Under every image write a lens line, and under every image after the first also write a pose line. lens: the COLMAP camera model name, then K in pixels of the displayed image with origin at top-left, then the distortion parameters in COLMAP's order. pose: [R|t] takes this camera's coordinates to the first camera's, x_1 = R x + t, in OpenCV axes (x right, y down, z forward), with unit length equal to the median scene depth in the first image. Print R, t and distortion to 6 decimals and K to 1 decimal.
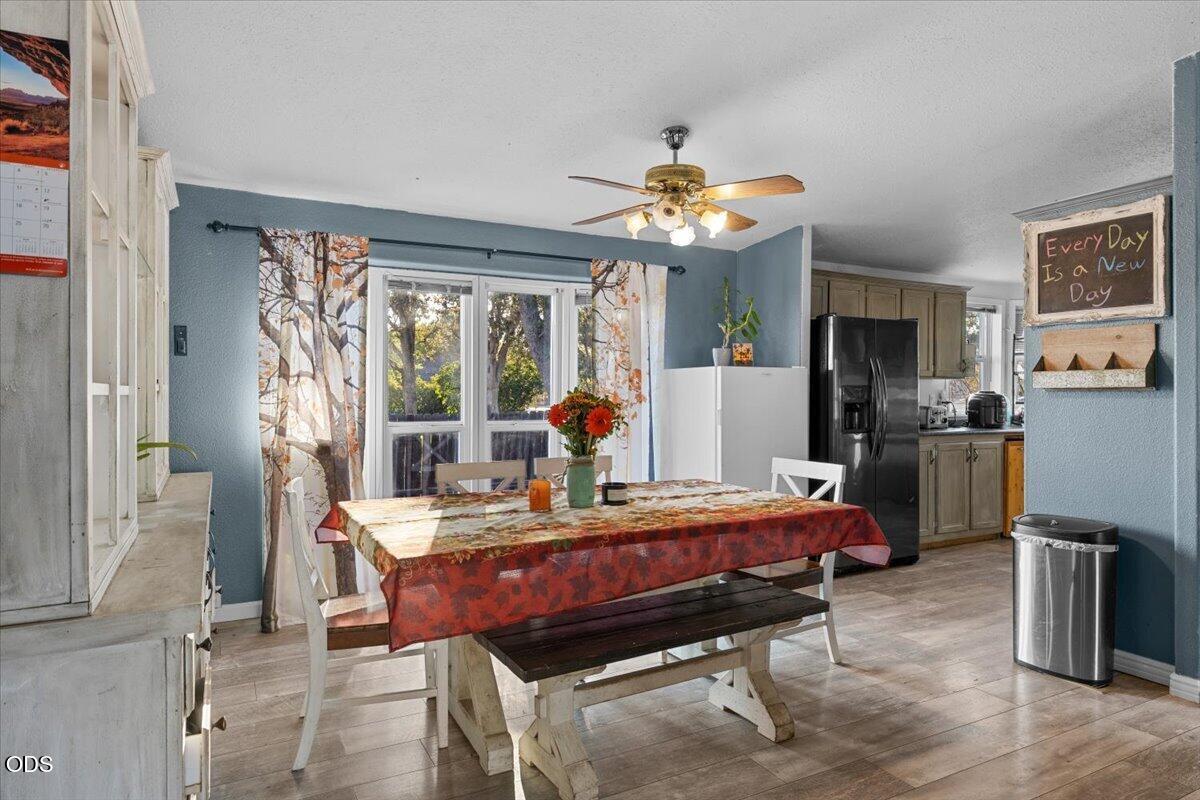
lens RADIAL K [[709.3, 0, 606.3], [0, 709.3, 396.2], [0, 0, 1]] dist [-0.003106, 0.000232]
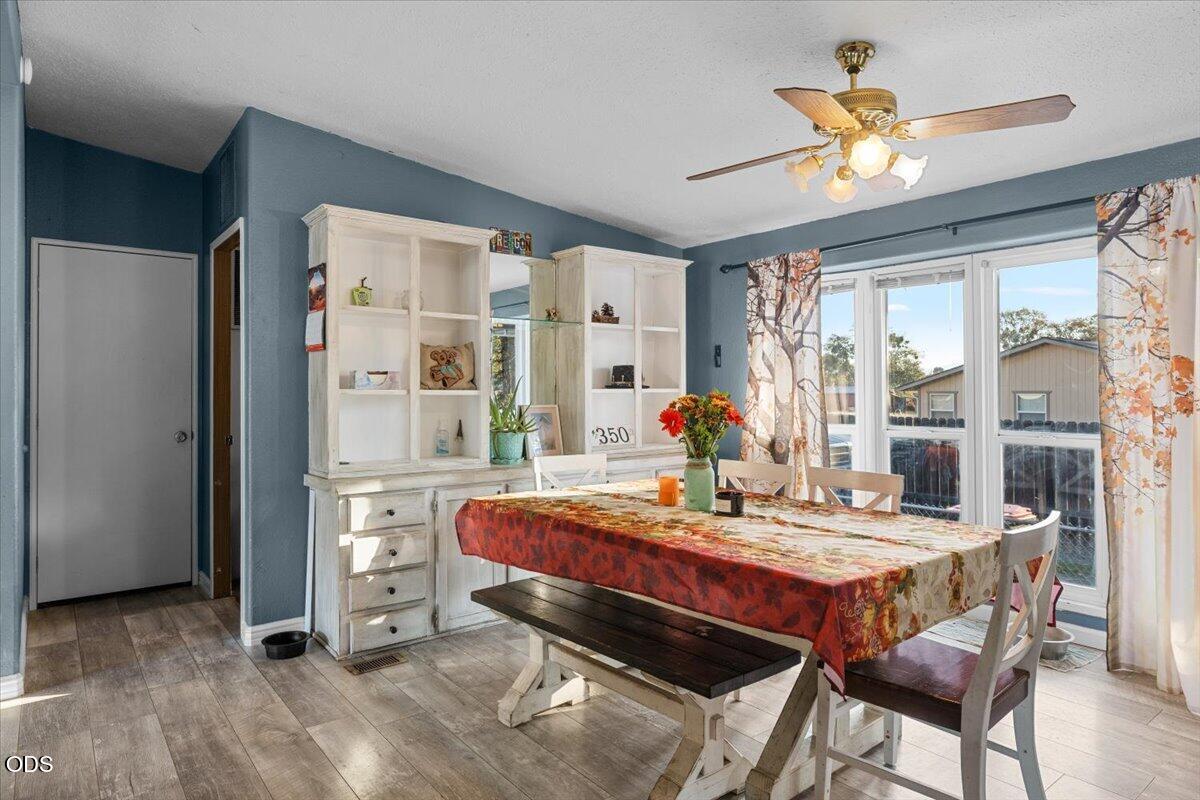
lens RADIAL K [[720.2, 0, 602.1], [0, 720.2, 388.3], [0, 0, 1]] dist [-0.008696, -0.001951]
pose [[0.171126, -0.008420, -0.985213, 0.670308], [-0.006668, 0.999931, -0.009704, -0.002327], [0.985227, 0.008230, 0.171058, 0.503796]]
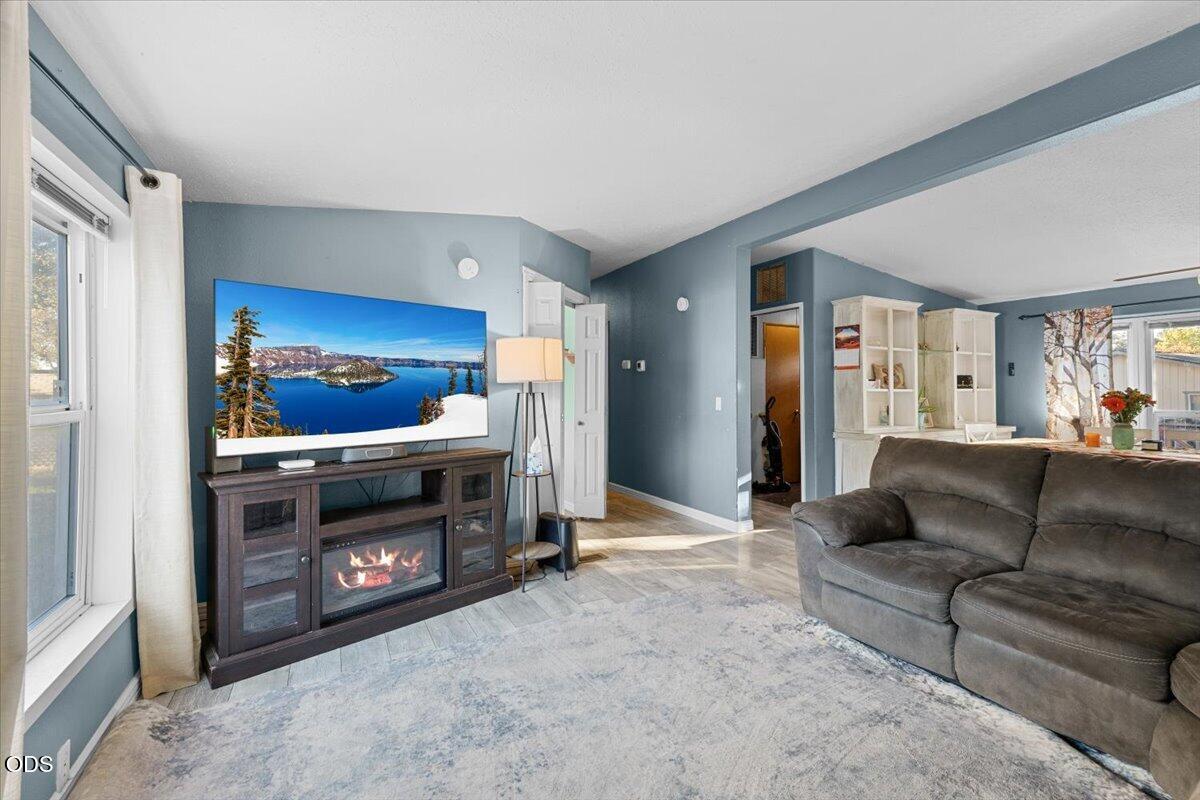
lens RADIAL K [[522.9, 0, 597.0], [0, 522.9, 383.1], [0, 0, 1]] dist [0.008859, -0.000904]
pose [[-0.008295, -0.021492, -0.999735, 1.019034], [-0.008676, 0.999733, -0.021420, 0.012359], [0.999928, 0.008496, -0.008479, -0.296911]]
